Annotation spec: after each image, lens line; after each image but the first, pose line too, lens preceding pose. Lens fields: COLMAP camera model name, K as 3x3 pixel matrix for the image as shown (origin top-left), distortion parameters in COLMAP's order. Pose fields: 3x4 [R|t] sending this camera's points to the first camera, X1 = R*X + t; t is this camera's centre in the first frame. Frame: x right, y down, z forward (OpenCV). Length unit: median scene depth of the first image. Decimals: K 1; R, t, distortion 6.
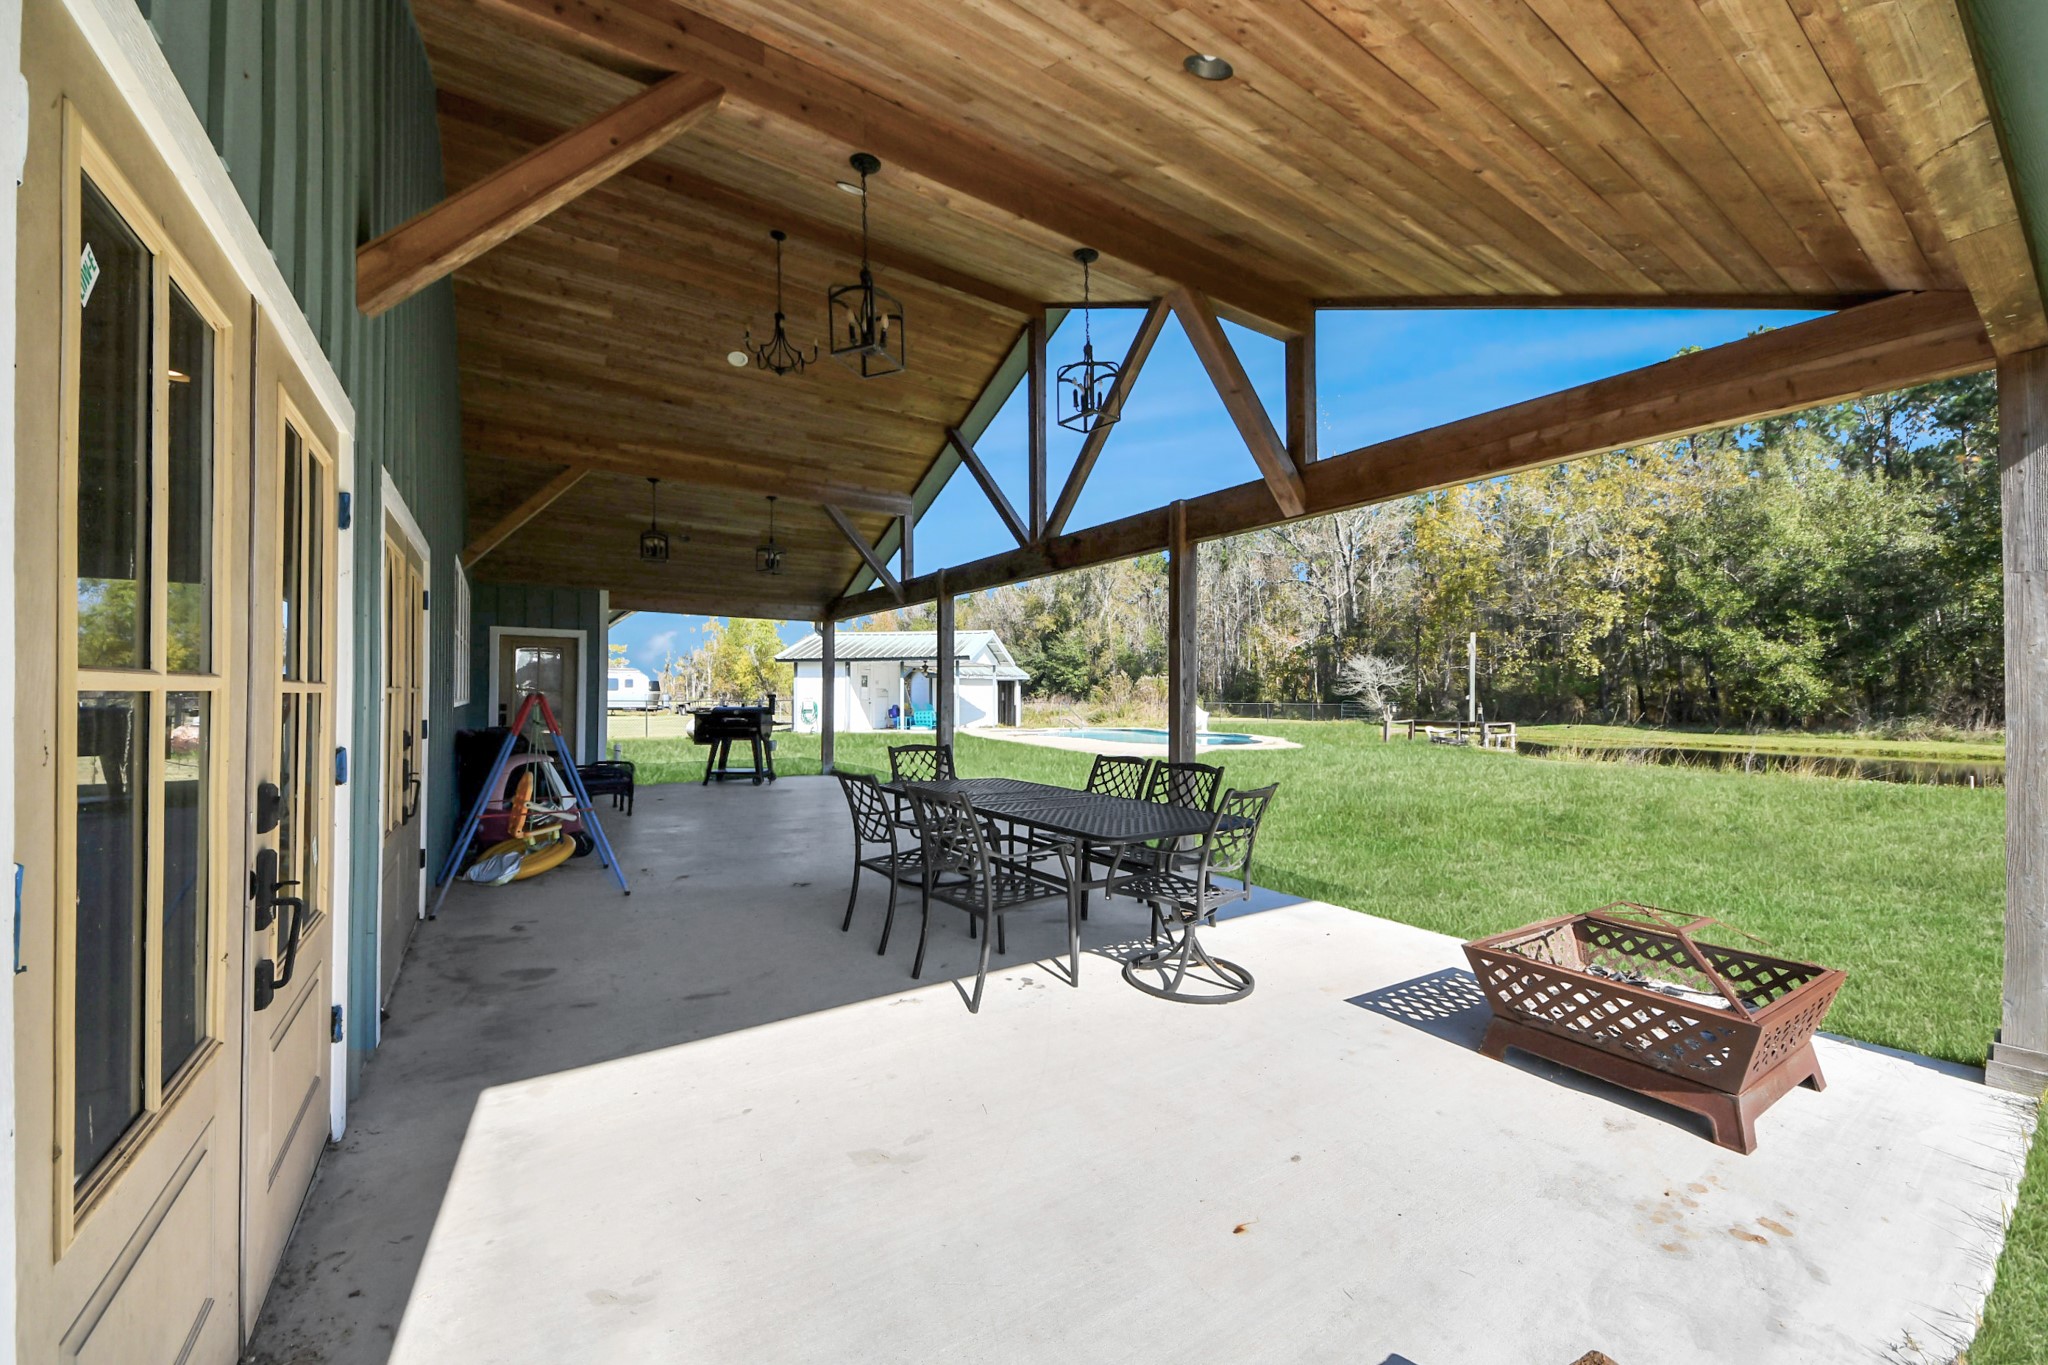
lens RADIAL K [[714.9, 0, 1024.0], [0, 714.9, 682.5], [0, 0, 1]] dist [-0.000015, -0.000003]
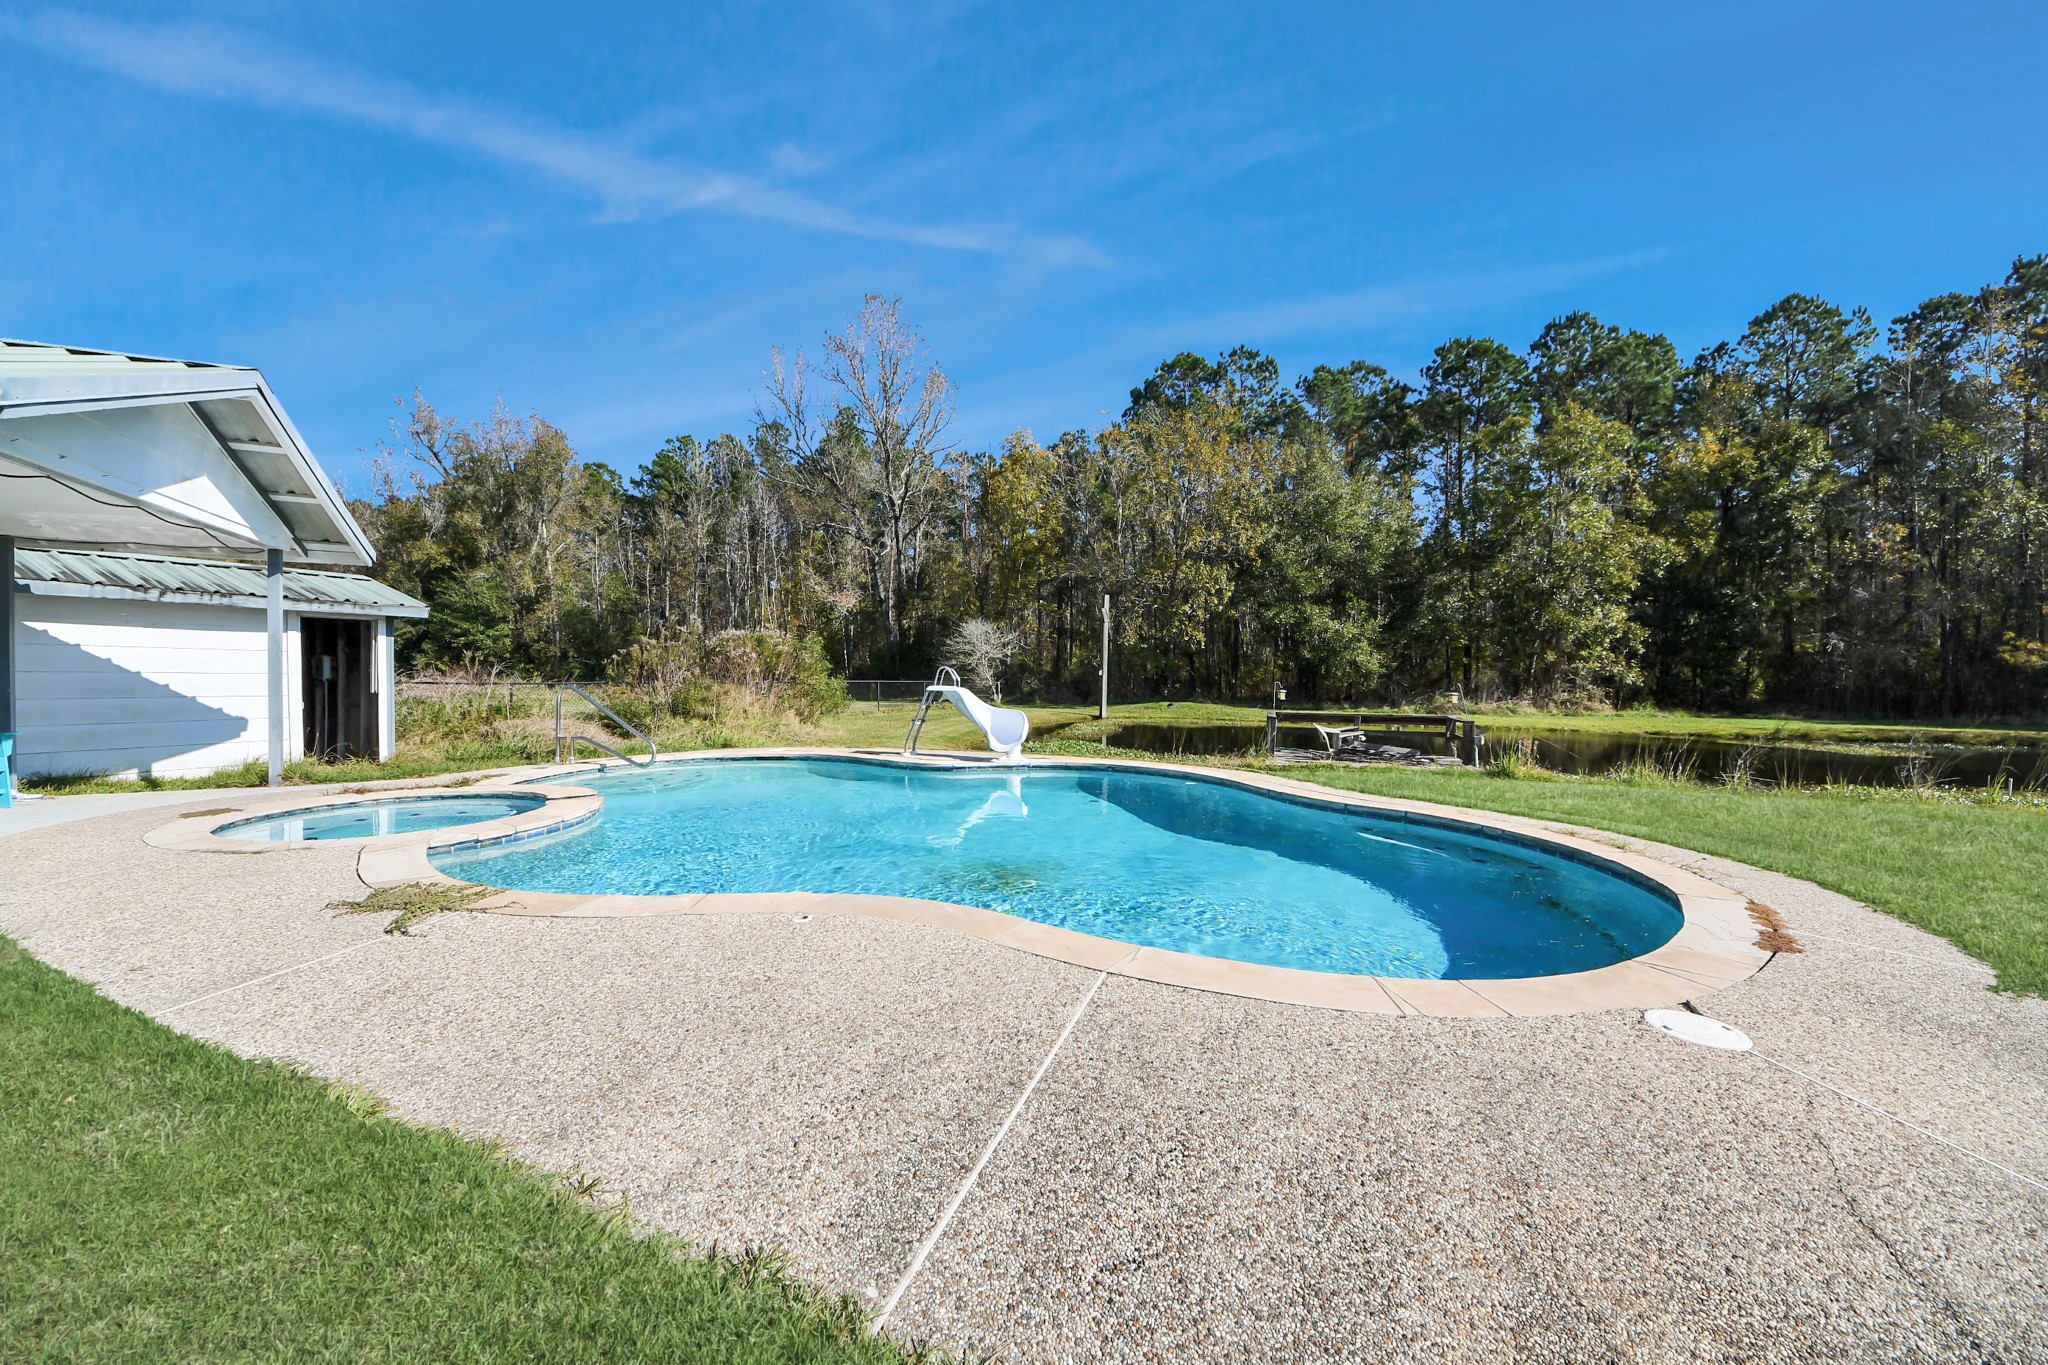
lens RADIAL K [[718.0, 0, 1024.0], [0, 718.0, 682.5], [0, 0, 1]] dist [-0.000395, -0.000023]
pose [[0.744356, -0.007233, 0.667744, -0.003285], [-0.017606, 0.999381, 0.030451, 0.003704], [-0.667551, -0.034422, 0.743768, 0.177811]]
